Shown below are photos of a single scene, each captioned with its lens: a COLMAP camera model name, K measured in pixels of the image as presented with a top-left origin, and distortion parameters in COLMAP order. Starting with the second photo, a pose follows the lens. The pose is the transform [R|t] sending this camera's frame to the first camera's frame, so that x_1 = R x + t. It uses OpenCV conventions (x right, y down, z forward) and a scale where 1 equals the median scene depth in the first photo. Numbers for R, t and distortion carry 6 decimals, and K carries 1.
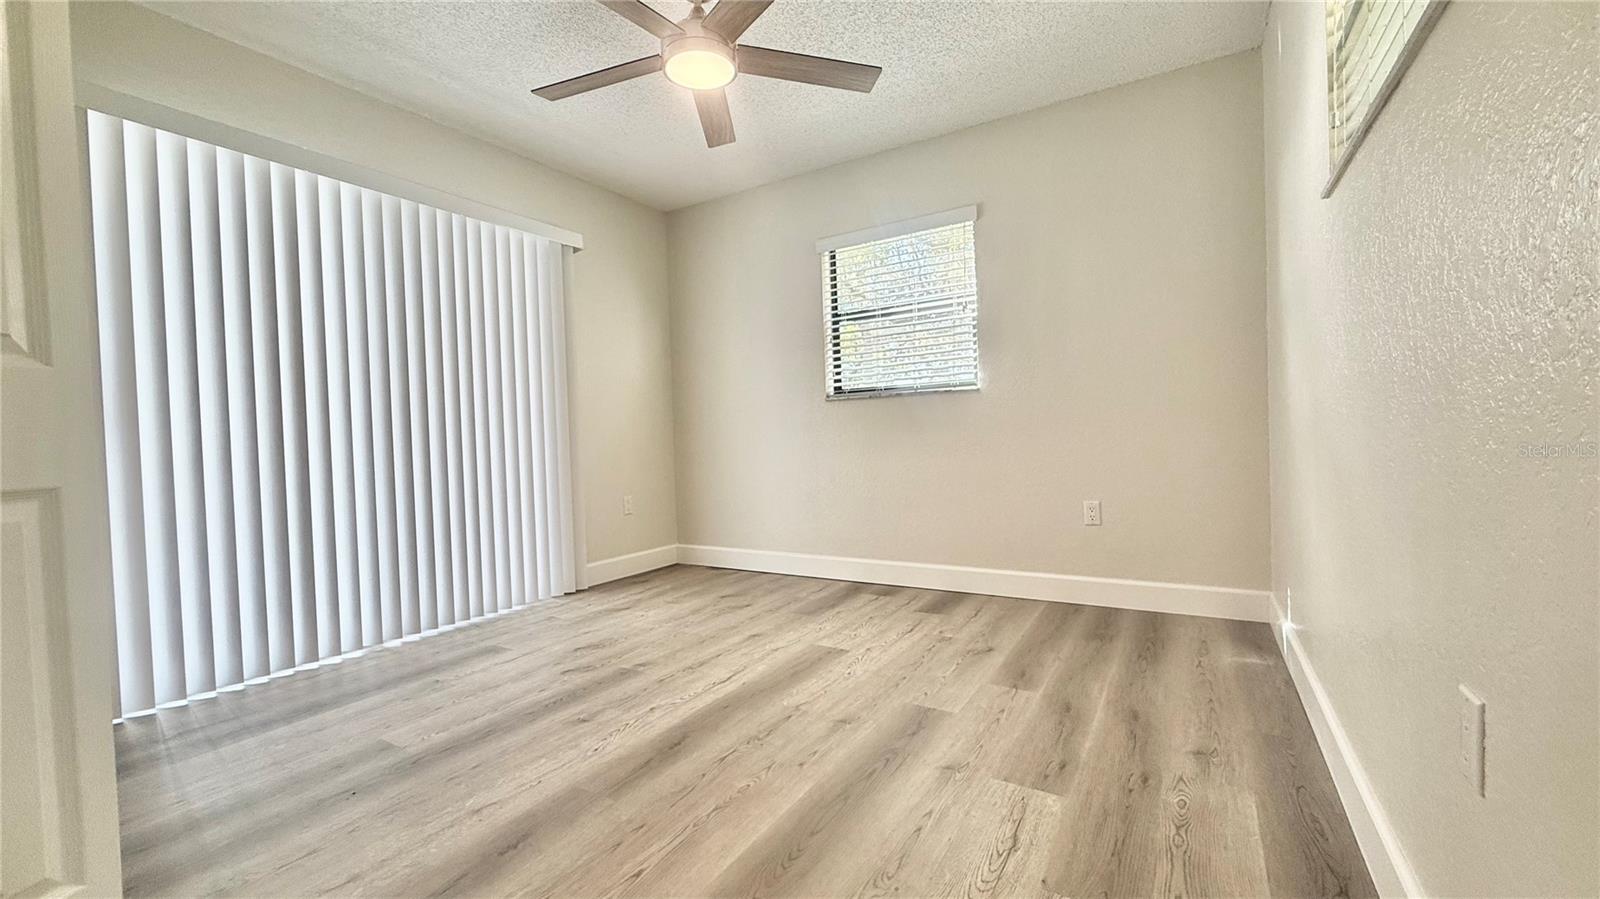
lens RADIAL K [[639.6, 0, 796.8], [0, 639.6, 449.4], [0, 0, 1]] dist [0.000094, 0.000197]
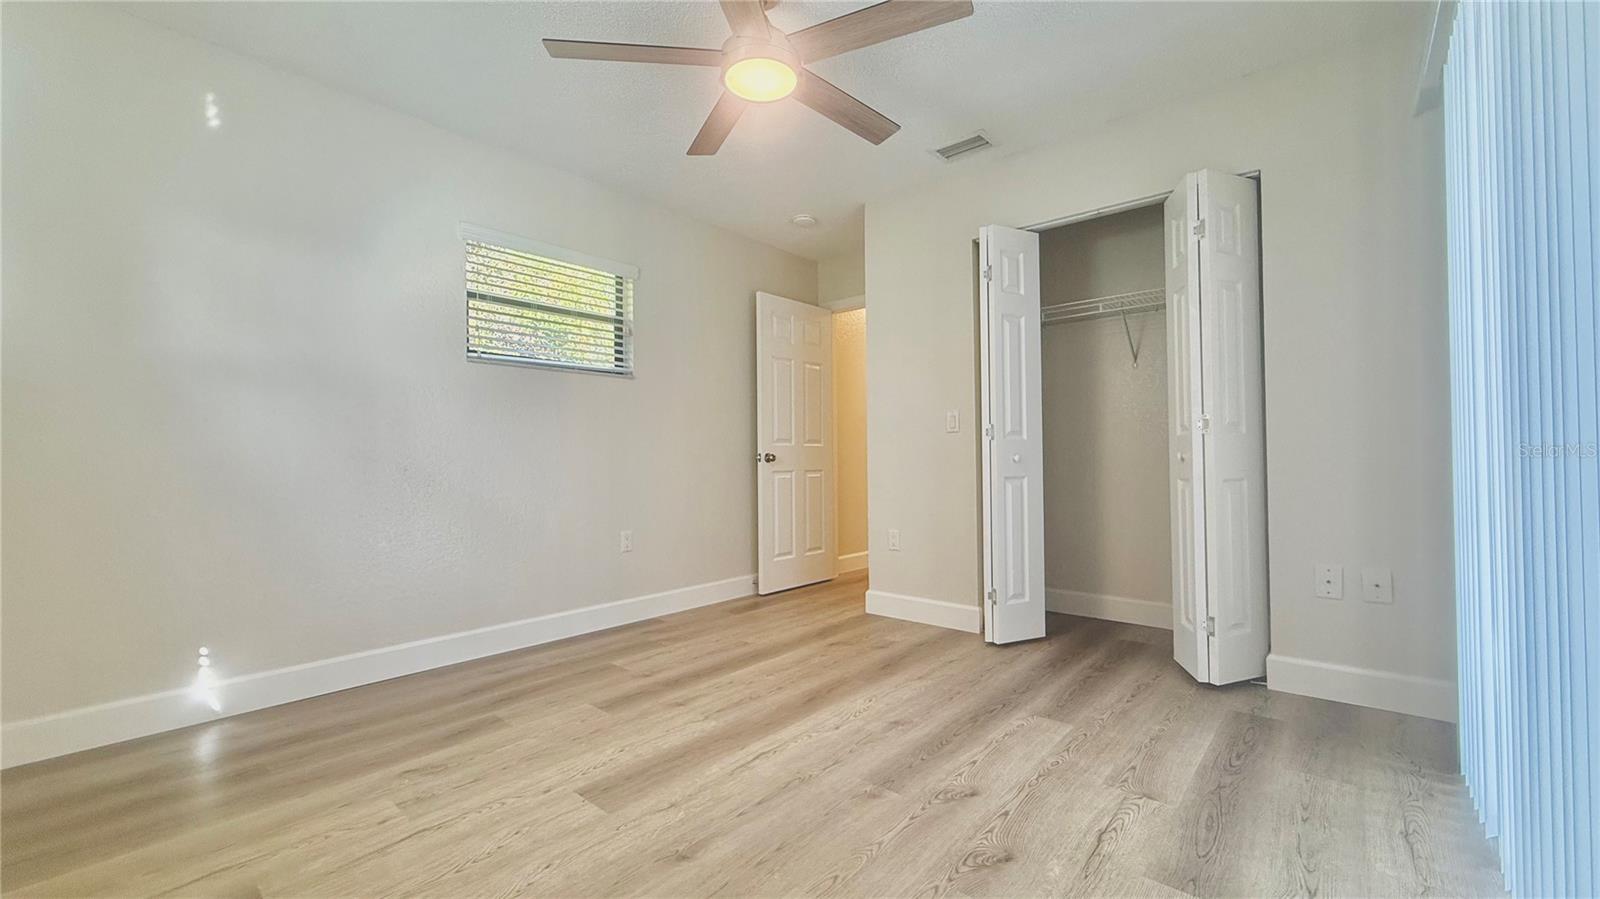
lens RADIAL K [[639.6, 0, 796.8], [0, 639.6, 449.4], [0, 0, 1]] dist [0.000094, 0.000197]
pose [[-0.985626, 0.046542, 0.162402, -0.327166], [0.046862, 0.998900, -0.001865, -0.048419], [-0.162310, 0.005772, -0.986723, 1.896665]]
